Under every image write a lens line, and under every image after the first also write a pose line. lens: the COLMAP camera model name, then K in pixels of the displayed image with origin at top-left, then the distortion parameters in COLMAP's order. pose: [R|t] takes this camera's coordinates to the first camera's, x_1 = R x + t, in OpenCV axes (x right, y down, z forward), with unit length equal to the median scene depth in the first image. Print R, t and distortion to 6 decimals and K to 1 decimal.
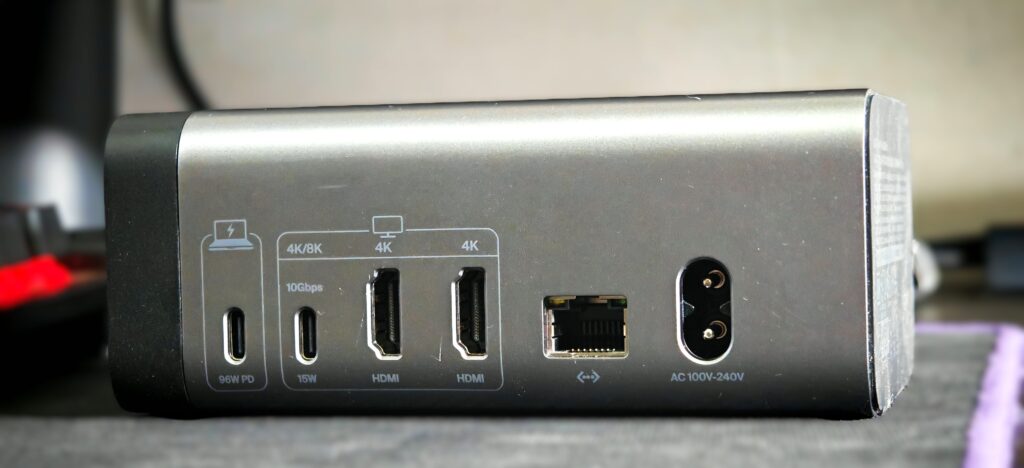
lens RADIAL K [[2040.8, 0, 512.9], [0, 2040.8, 234.2], [0, 0, 1]] dist [0.407625, 0.000000]
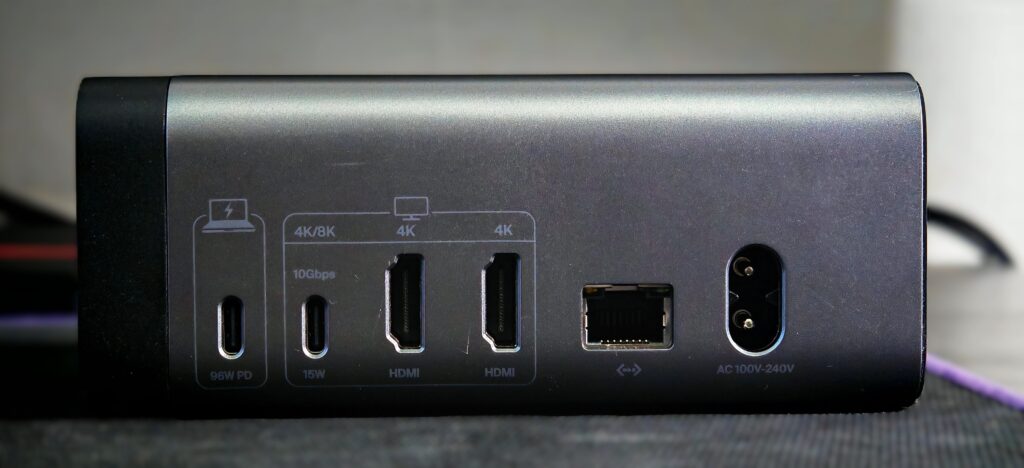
lens RADIAL K [[2040.8, 0, 511.0], [0, 2040.8, 233.5], [0, 0, 1]] dist [0.407625, 0.000000]
pose [[0.962673, 0.009572, 0.270497, -0.267164], [-0.010241, 0.999947, 0.001059, 0.006135], [-0.270473, -0.003789, 0.962720, 0.100792]]
